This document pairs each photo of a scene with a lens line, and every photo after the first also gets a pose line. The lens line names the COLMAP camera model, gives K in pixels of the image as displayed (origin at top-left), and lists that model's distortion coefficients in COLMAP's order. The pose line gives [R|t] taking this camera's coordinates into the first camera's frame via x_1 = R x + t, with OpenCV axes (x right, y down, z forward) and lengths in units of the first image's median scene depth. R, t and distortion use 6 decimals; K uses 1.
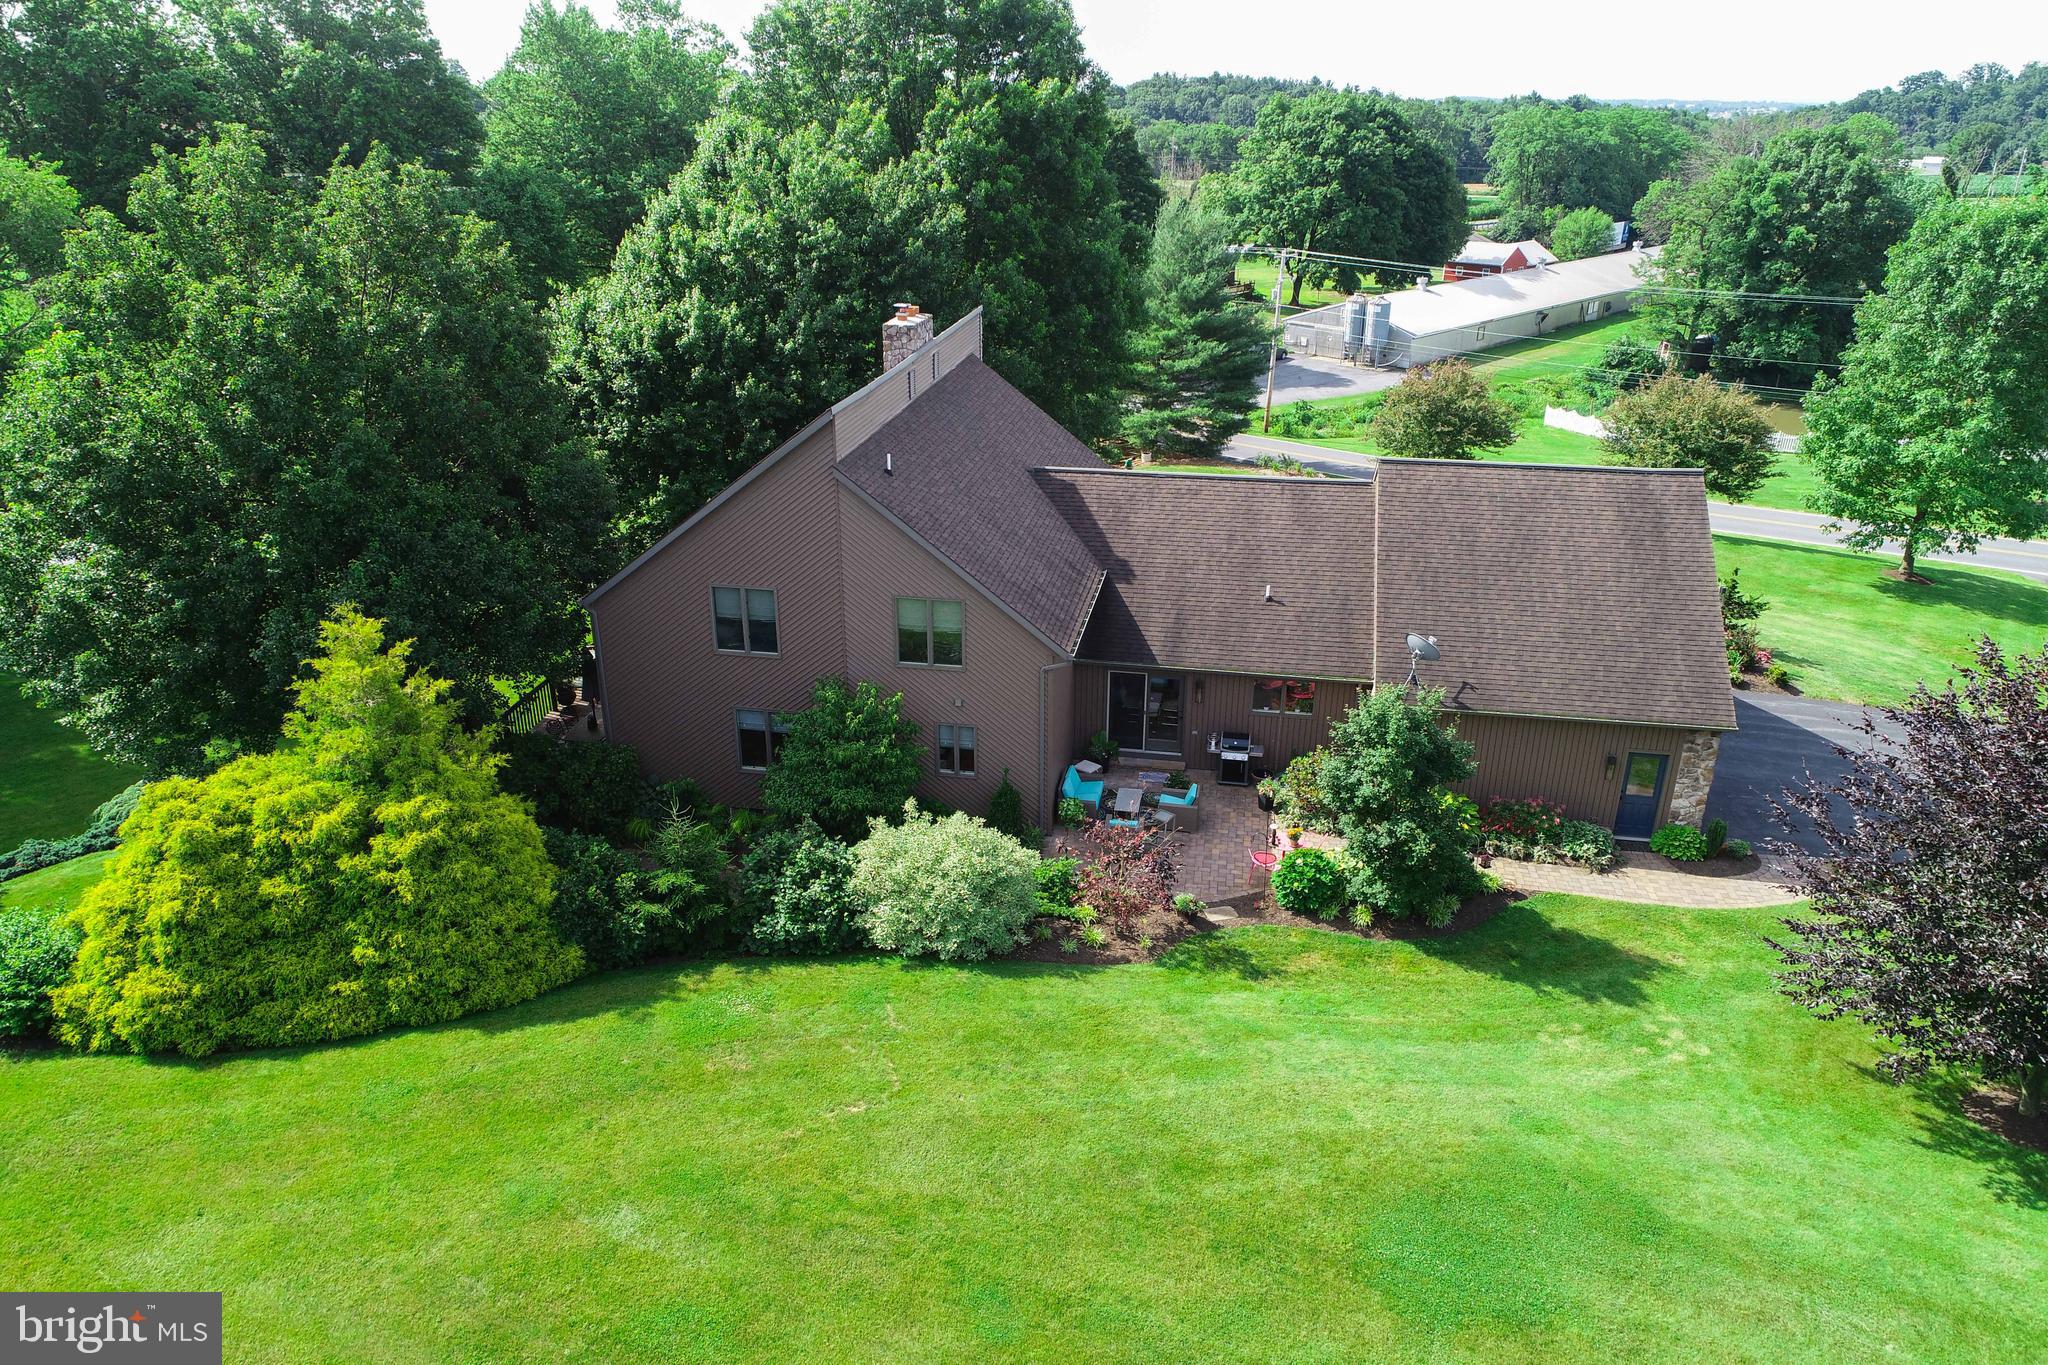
lens RADIAL K [[1379.9, 0, 1024.0], [0, 1379.9, 682.5], [0, 0, 1]] dist [0.002403, 0.002471]
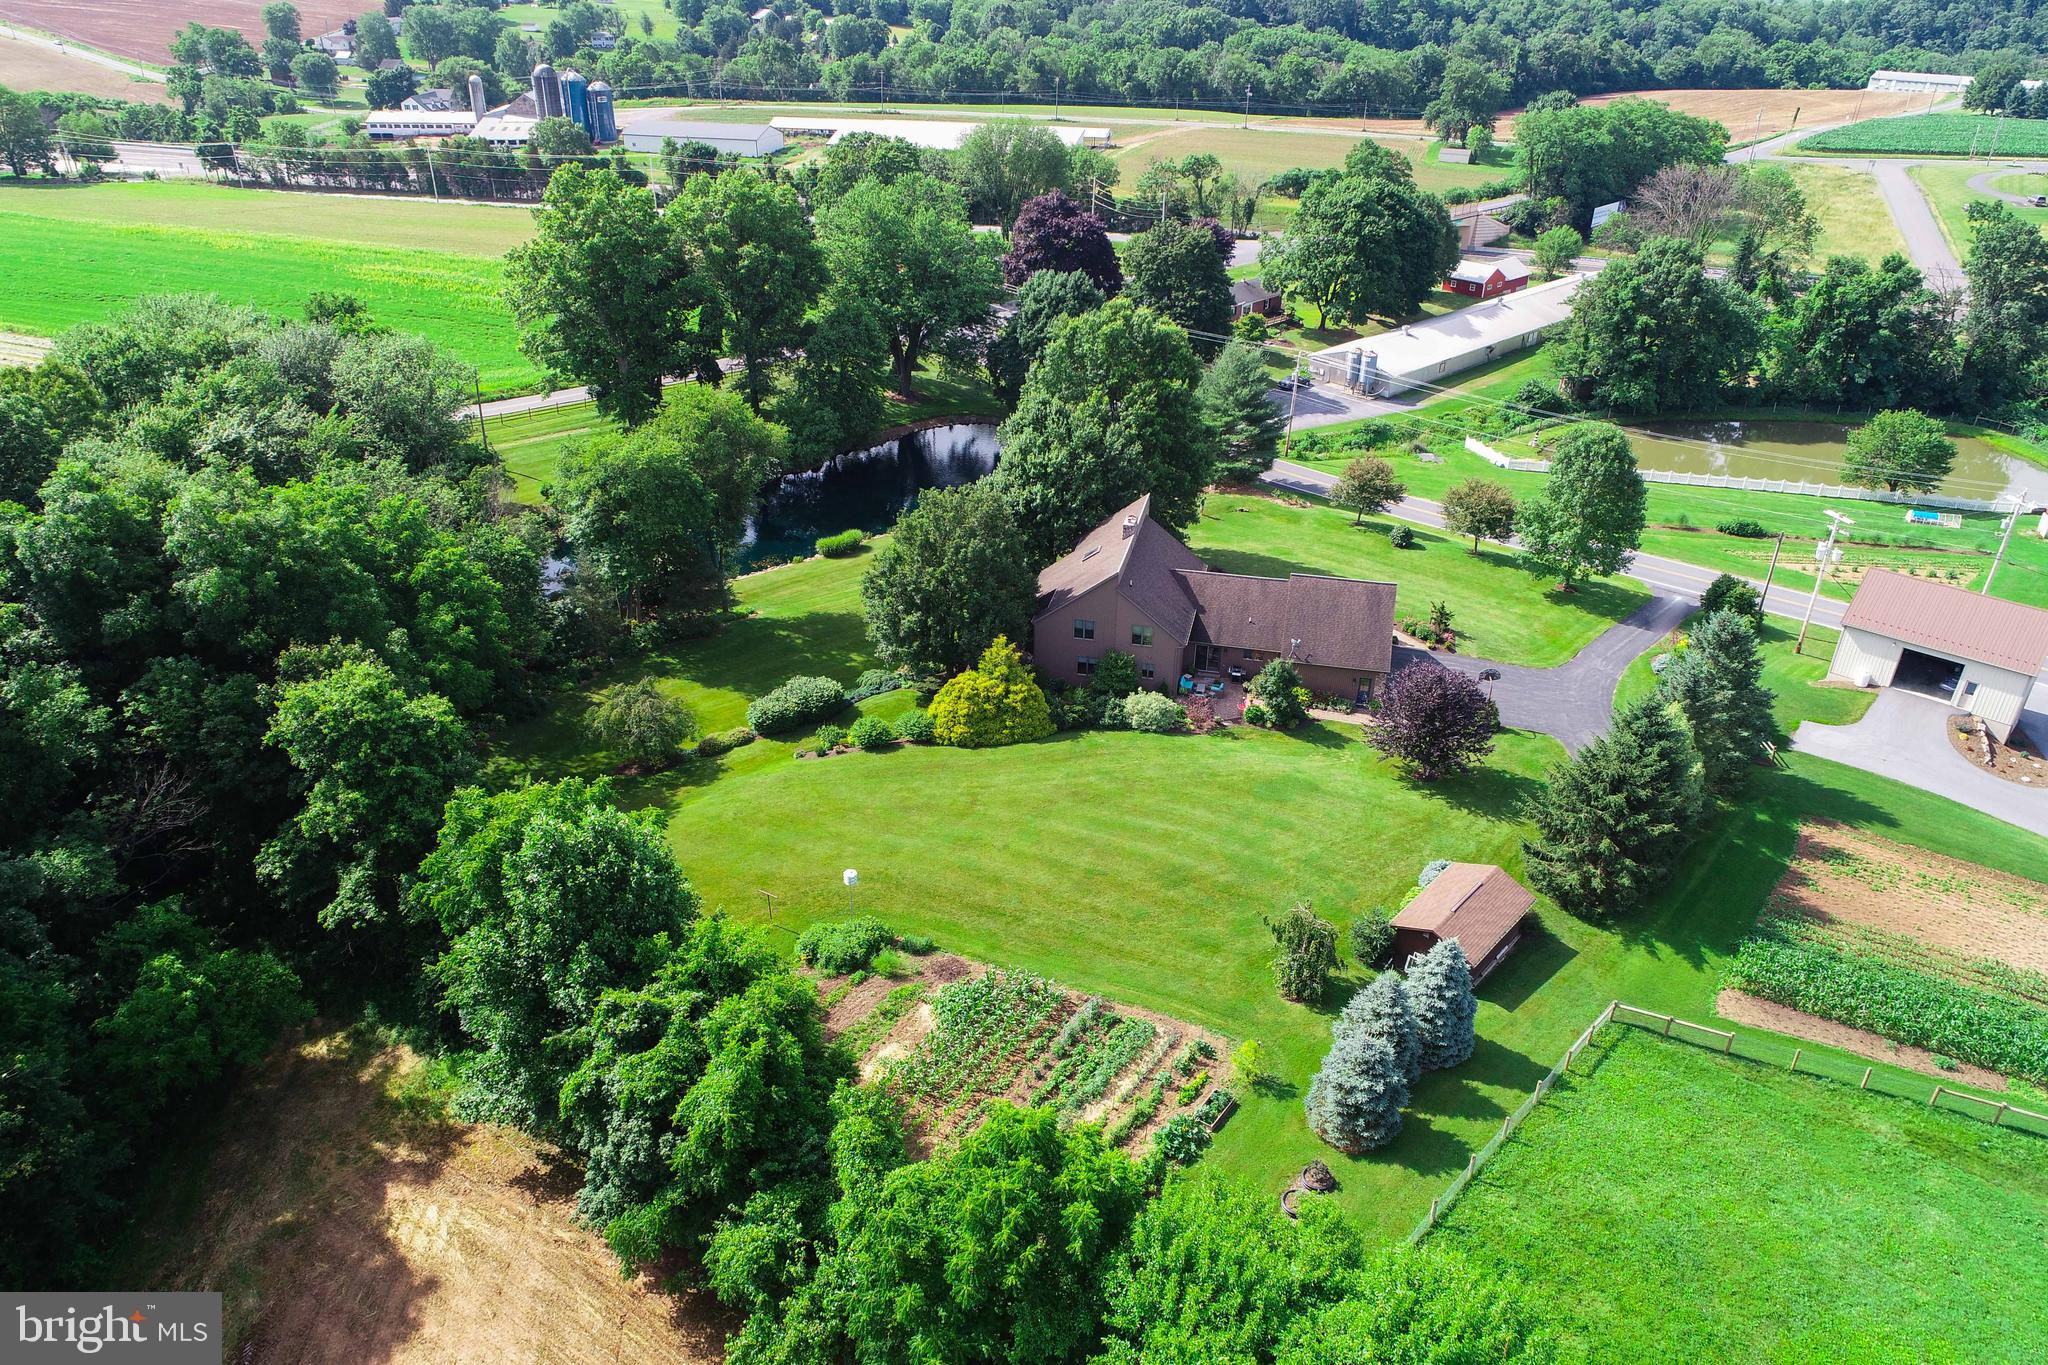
lens RADIAL K [[1379.9, 0, 1024.0], [0, 1379.9, 682.5], [0, 0, 1]] dist [0.002403, 0.002471]
pose [[0.998784, 0.027639, -0.040835, -0.217933], [-0.023167, 0.994076, 0.106186, -0.274308], [0.043528, -0.105110, 0.993507, -2.337126]]
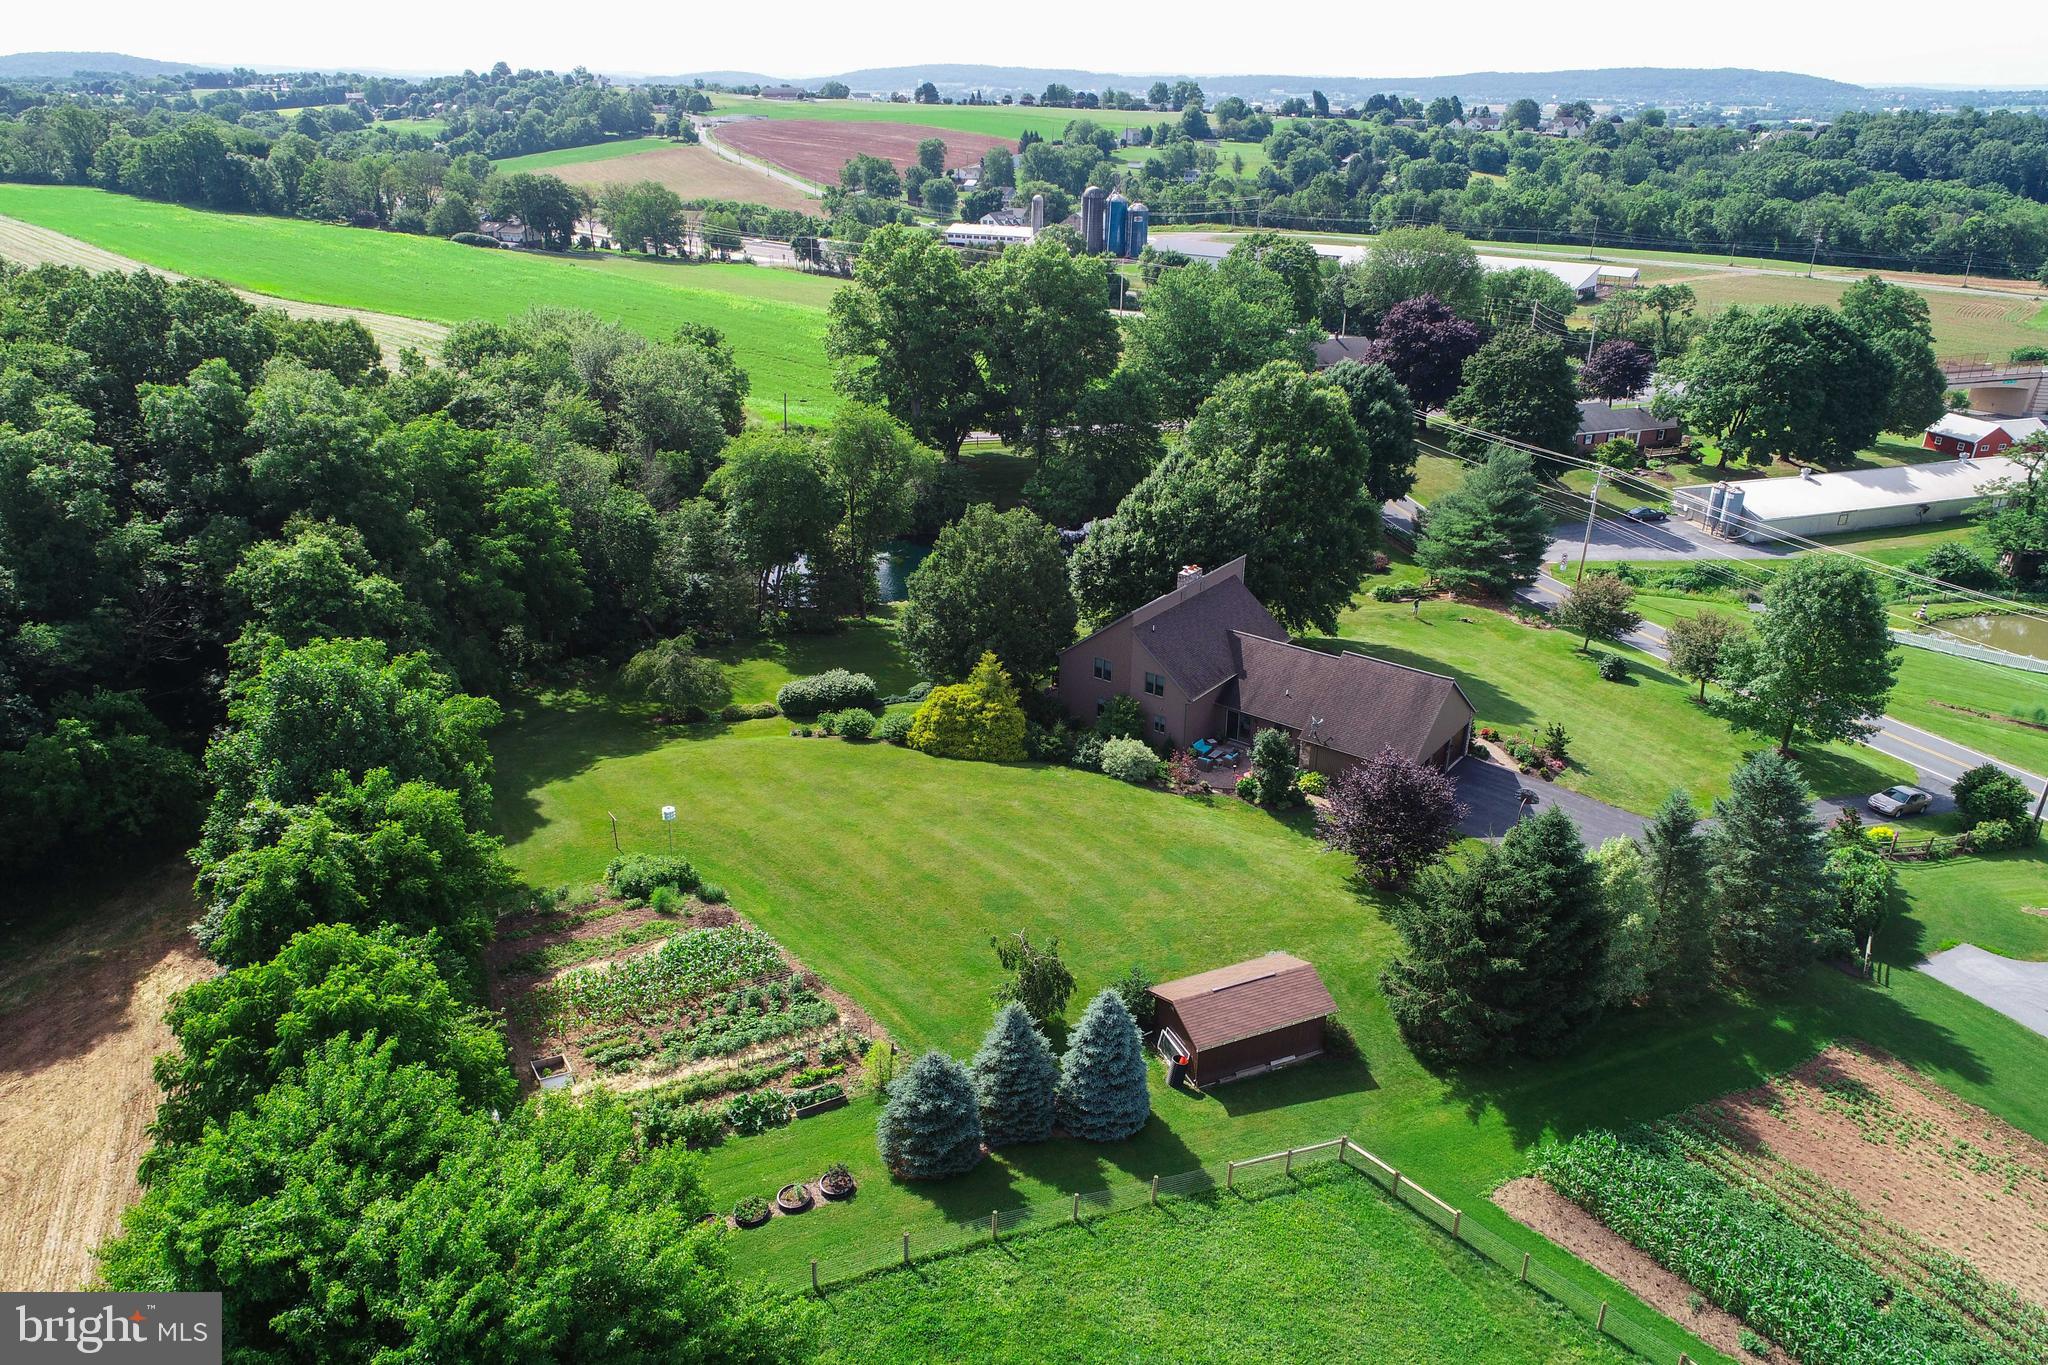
lens RADIAL K [[1379.9, 0, 1024.0], [0, 1379.9, 682.5], [0, 0, 1]] dist [0.002403, 0.002471]
pose [[0.885884, 0.188681, -0.423802, 1.011836], [-0.184330, 0.981505, 0.051667, -0.150836], [0.425713, 0.032348, 0.904280, -1.979279]]
